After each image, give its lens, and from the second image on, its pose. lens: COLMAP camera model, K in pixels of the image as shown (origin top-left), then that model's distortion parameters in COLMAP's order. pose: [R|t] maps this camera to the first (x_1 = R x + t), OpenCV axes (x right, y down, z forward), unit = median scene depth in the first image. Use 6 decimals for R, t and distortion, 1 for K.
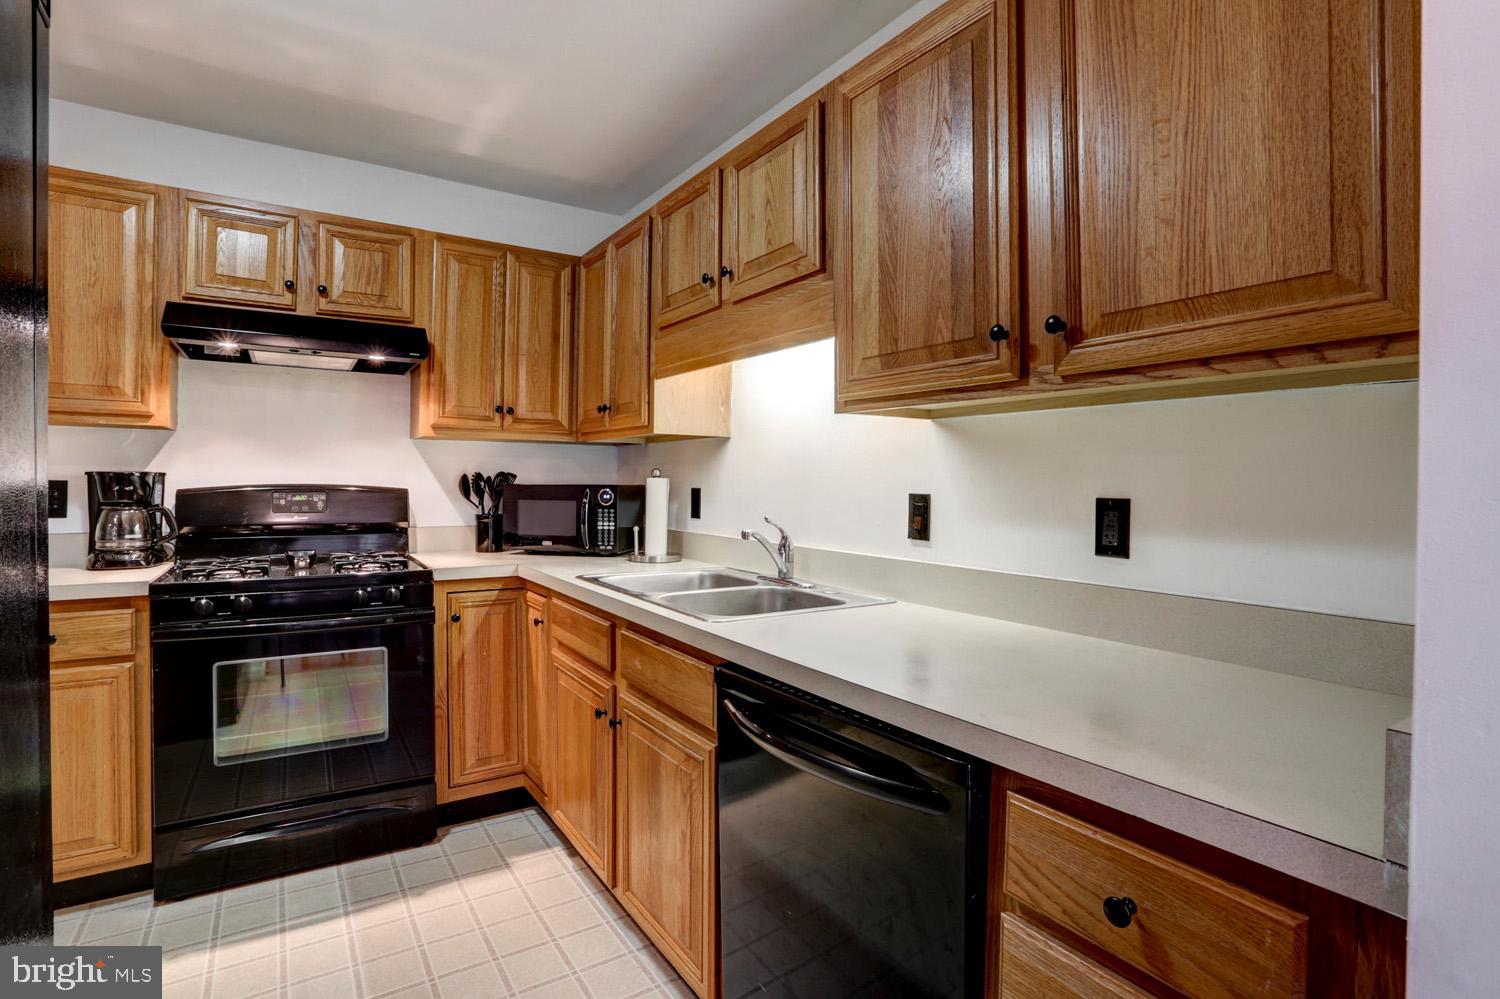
lens RADIAL K [[734.6, 0, 740.7], [0, 734.6, 482.9], [0, 0, 1]] dist [-0.080268, 0.032816]
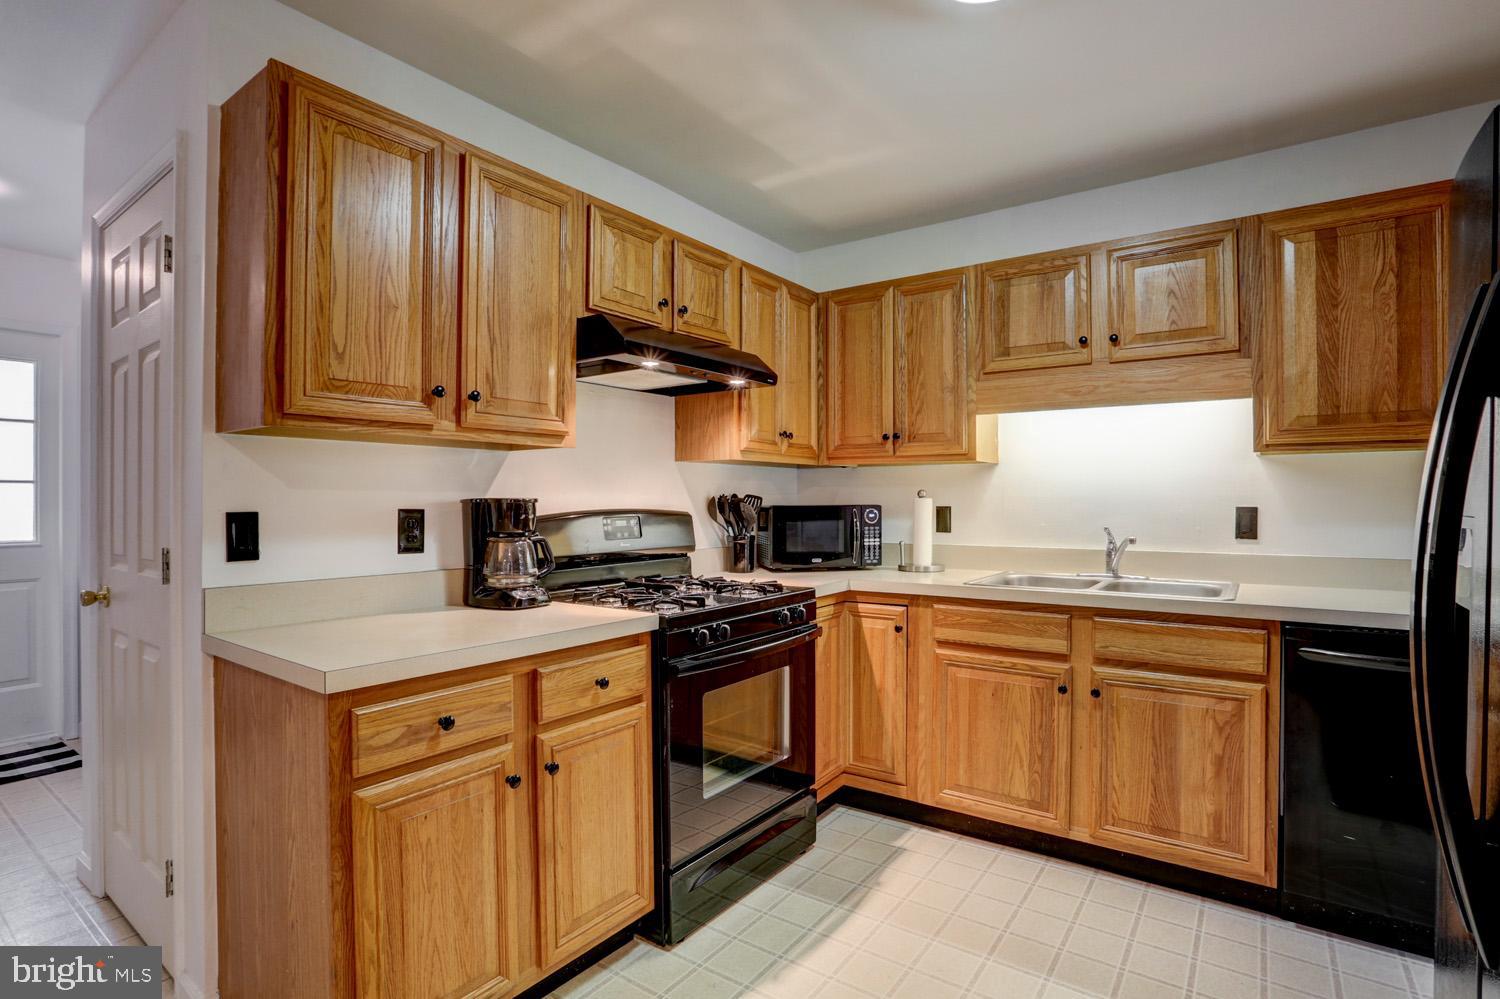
lens RADIAL K [[743.8, 0, 735.7], [0, 743.8, 491.3], [0, 0, 1]] dist [-0.086460, 0.040552]
pose [[0.935706, -0.008513, 0.352679, -1.002996], [0.012524, 0.999880, -0.009093, -0.013079], [-0.352560, 0.012926, 0.935700, 0.030308]]
